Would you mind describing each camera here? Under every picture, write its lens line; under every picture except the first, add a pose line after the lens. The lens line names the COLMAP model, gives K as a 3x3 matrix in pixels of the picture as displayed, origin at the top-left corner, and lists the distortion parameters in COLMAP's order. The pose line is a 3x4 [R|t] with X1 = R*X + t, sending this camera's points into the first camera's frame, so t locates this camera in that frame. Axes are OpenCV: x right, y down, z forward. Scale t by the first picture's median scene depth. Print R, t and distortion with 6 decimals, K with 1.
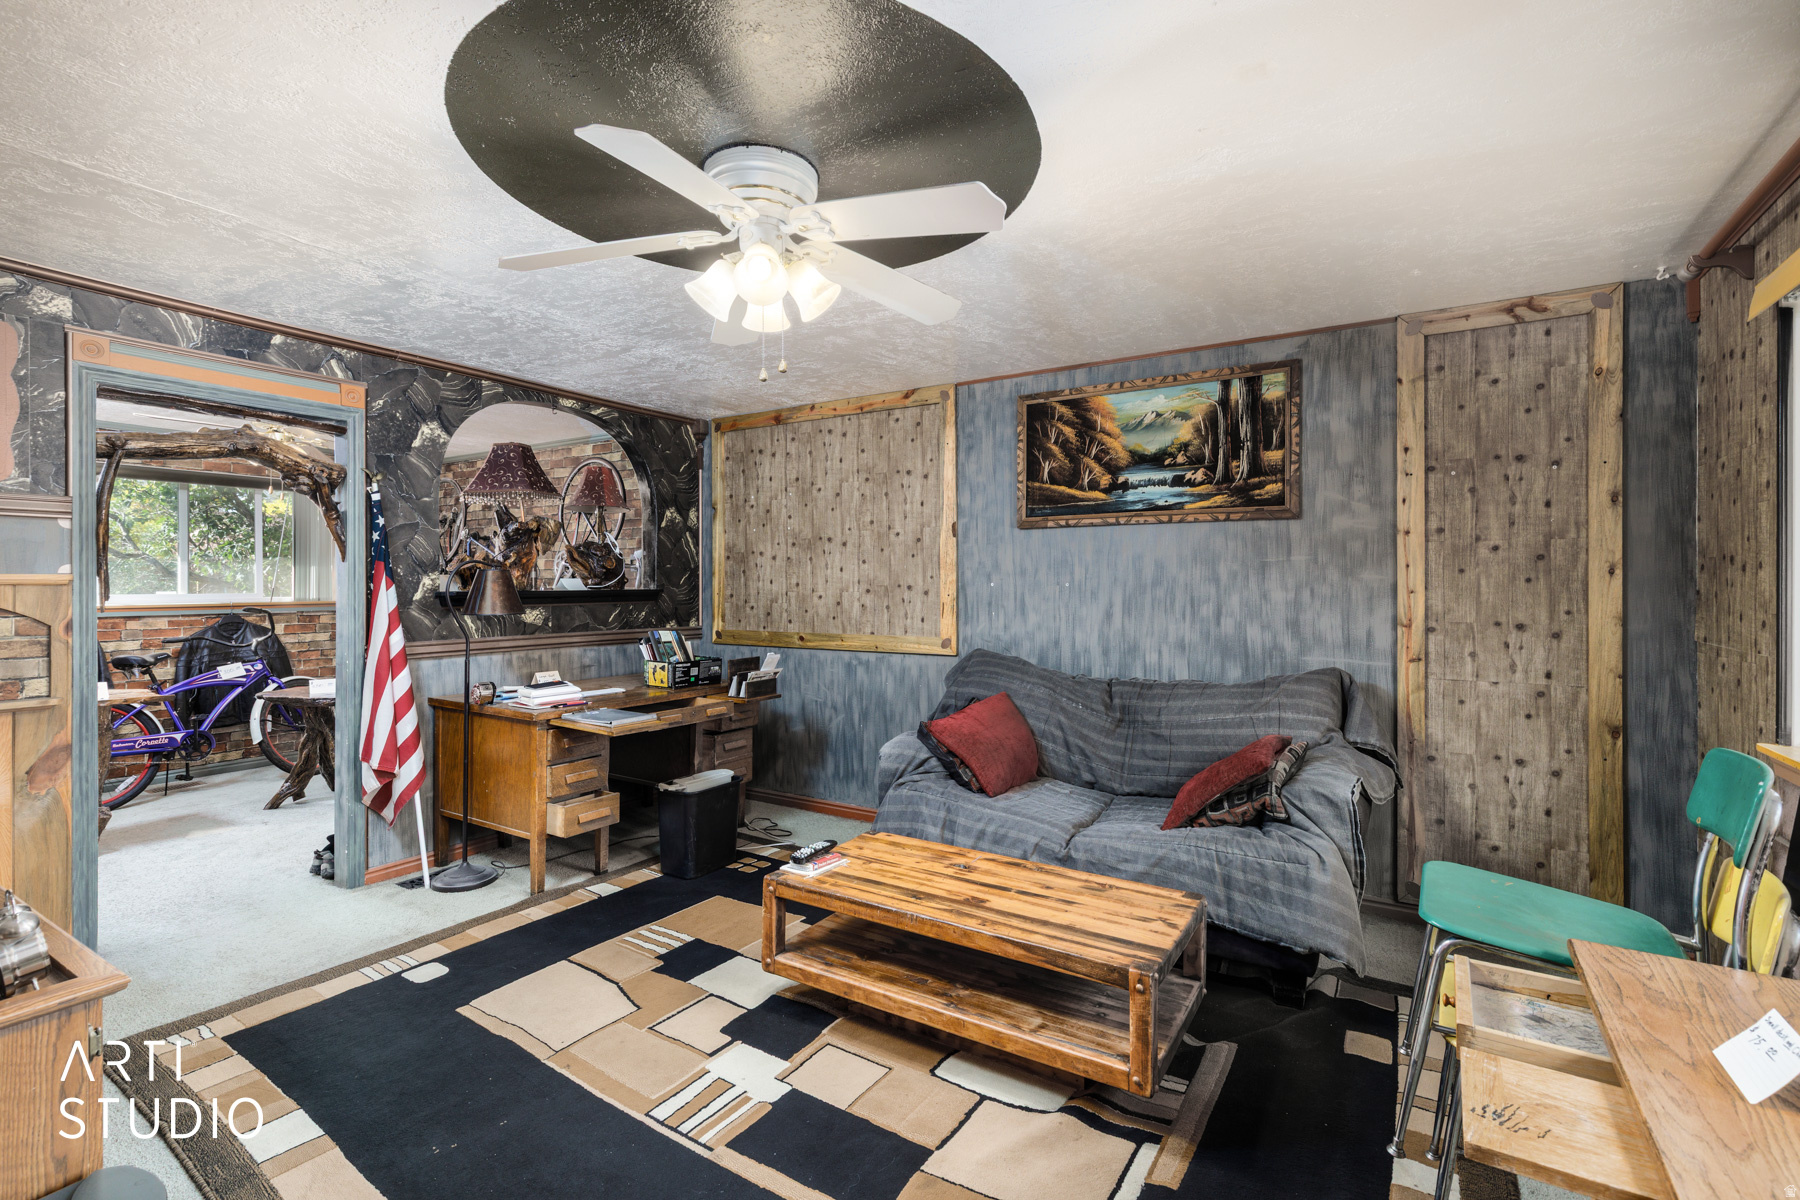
lens RADIAL K [[816.3, 0, 898.1], [0, 816.3, 584.3], [0, 0, 1]] dist [-0.000397, -0.000297]
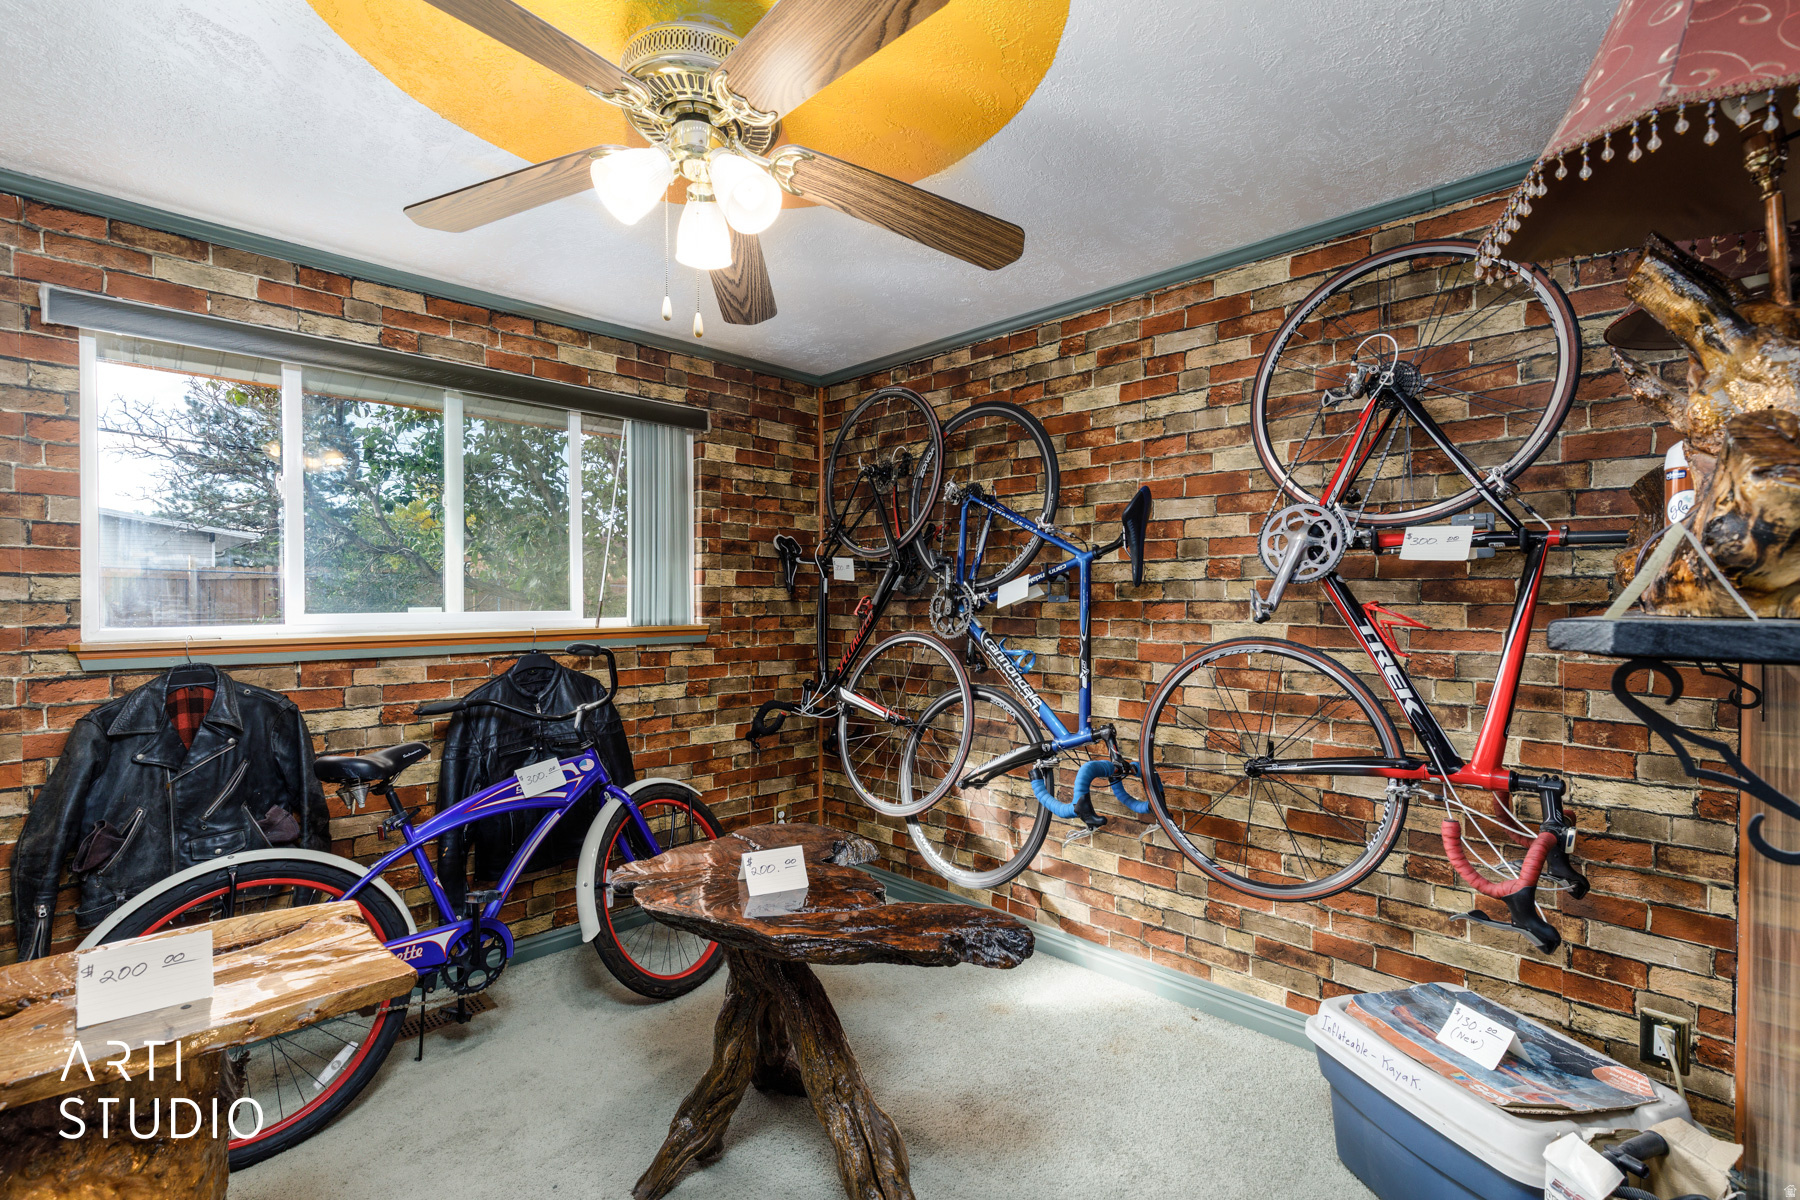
lens RADIAL K [[816.3, 0, 897.6], [0, 816.3, 609.2], [0, 0, 1]] dist [-0.000397, -0.000297]
pose [[0.973367, 0.002975, -0.229234, -1.287514], [-0.000474, 0.999940, 0.010964, 0.010195], [0.229253, -0.010563, 0.973310, 1.492220]]
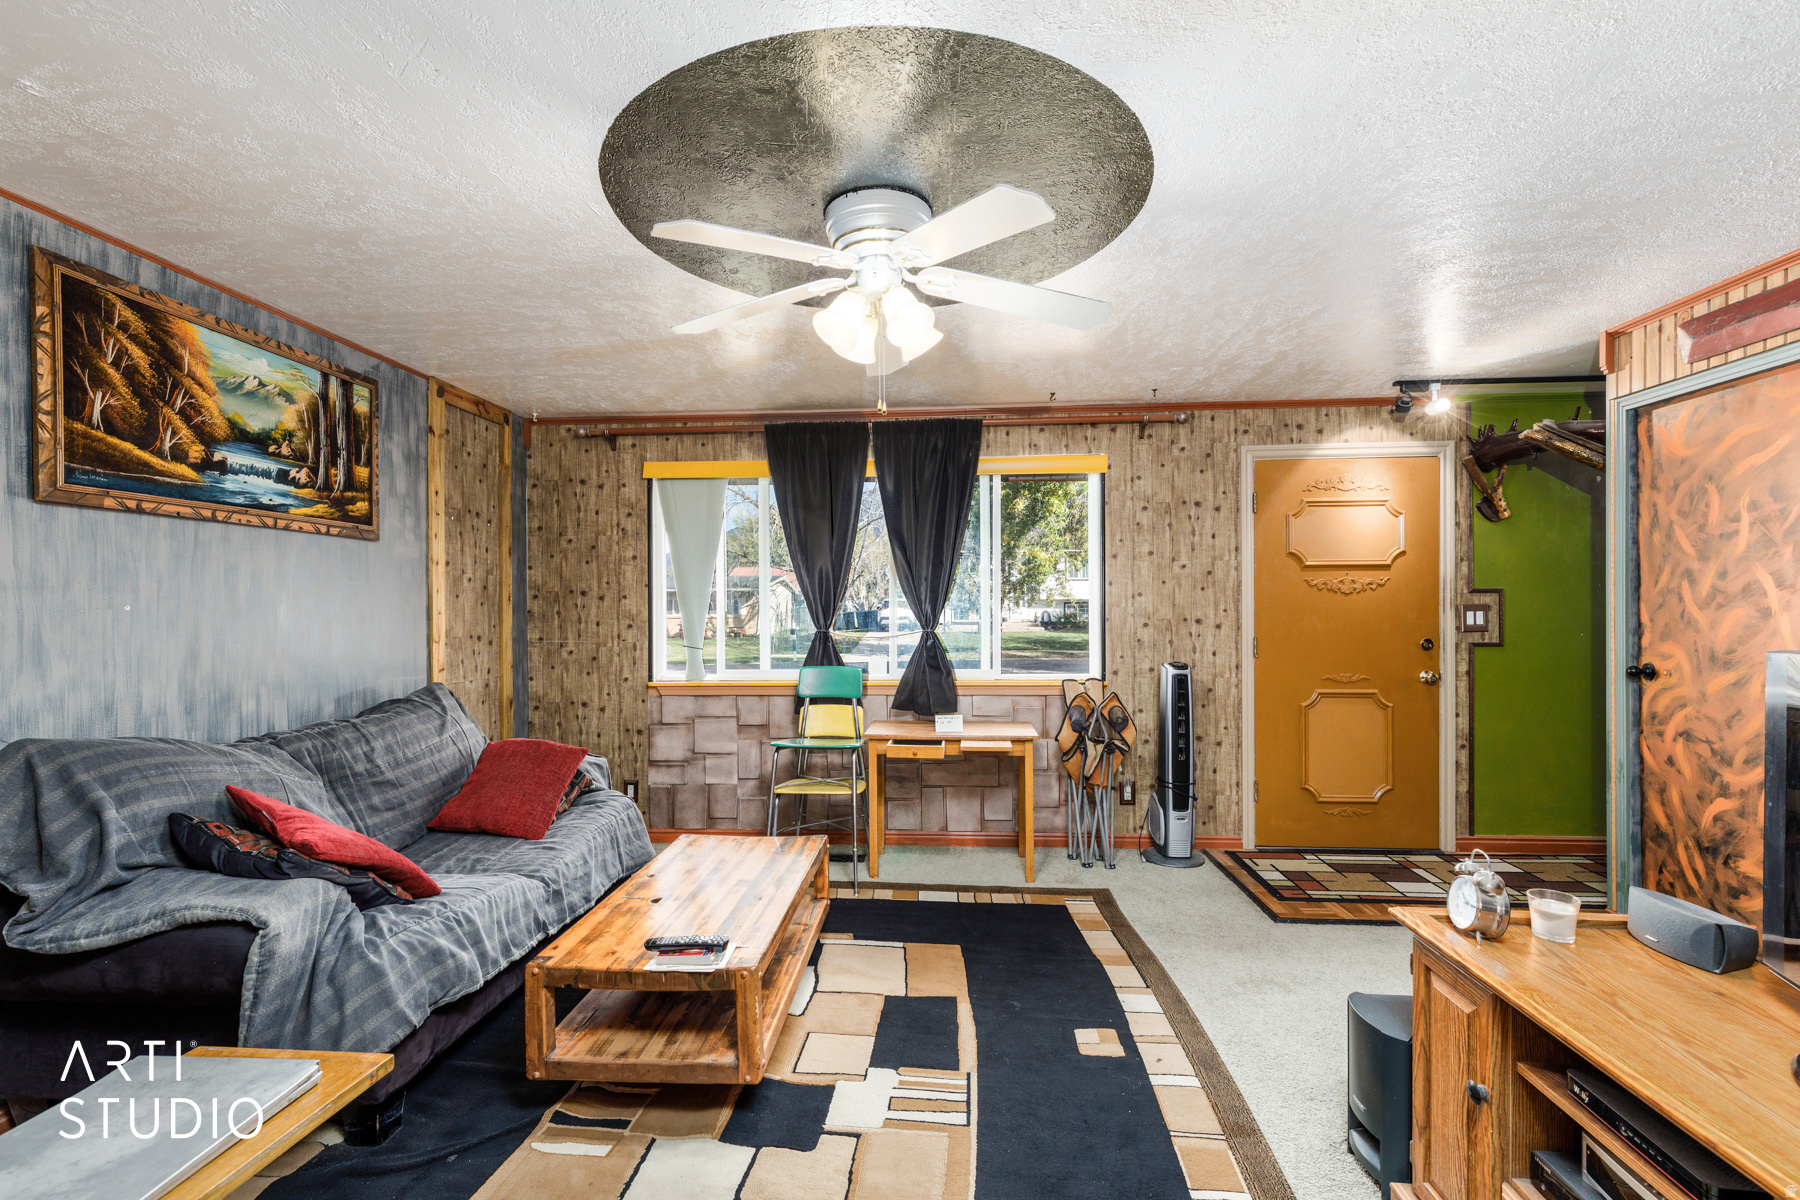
lens RADIAL K [[816.3, 0, 890.6], [0, 816.3, 606.8], [0, 0, 1]] dist [-0.000397, -0.000297]
pose [[-0.473965, 0.002272, 0.880541, -0.615328], [0.004791, 0.999989, -0.000002, 0.002357], [-0.880531, 0.004218, -0.473970, 0.832206]]
